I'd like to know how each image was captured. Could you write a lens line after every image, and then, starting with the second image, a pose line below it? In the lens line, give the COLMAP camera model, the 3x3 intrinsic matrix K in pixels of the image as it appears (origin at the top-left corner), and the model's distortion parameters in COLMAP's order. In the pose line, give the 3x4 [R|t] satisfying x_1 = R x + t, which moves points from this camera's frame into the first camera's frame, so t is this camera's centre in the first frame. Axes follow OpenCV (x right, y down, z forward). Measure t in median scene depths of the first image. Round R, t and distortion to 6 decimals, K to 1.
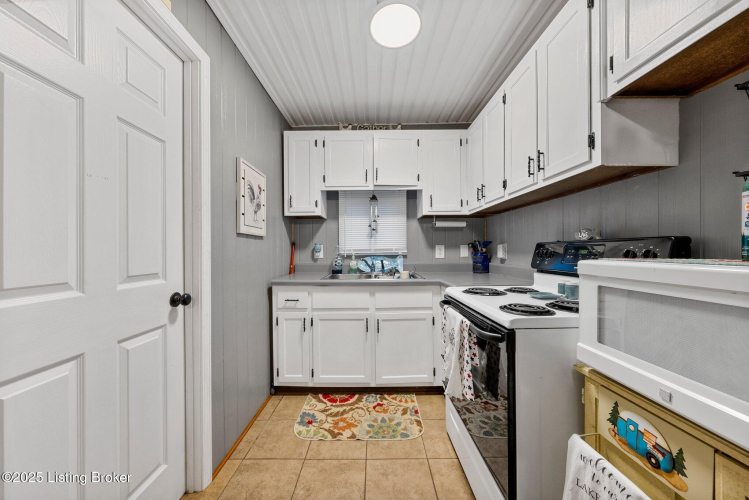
lens RADIAL K [[262.7, 0, 373.5], [0, 262.7, 250.6], [0, 0, 1]] dist [-0.002007, -0.000200]
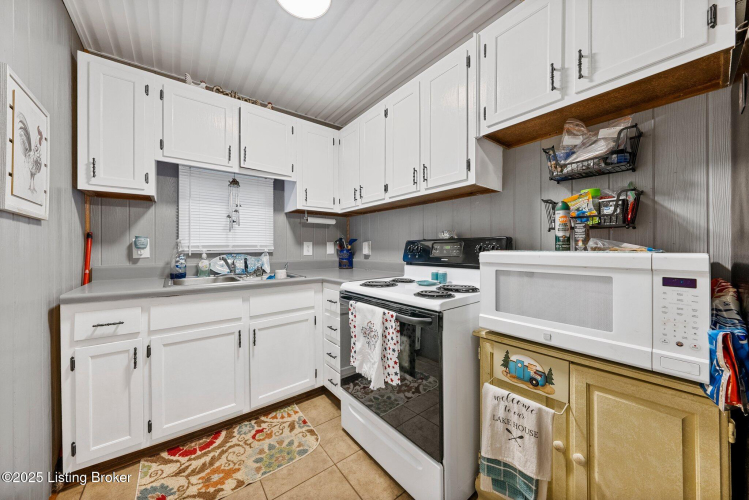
lens RADIAL K [[262.7, 0, 373.7], [0, 262.7, 248.3], [0, 0, 1]] dist [-0.002007, -0.000200]
pose [[0.792921, 0.003682, 0.609313, -0.207261], [-0.000678, 0.999986, -0.005160, 0.010987], [-0.609323, 0.003678, 0.792913, 0.121122]]
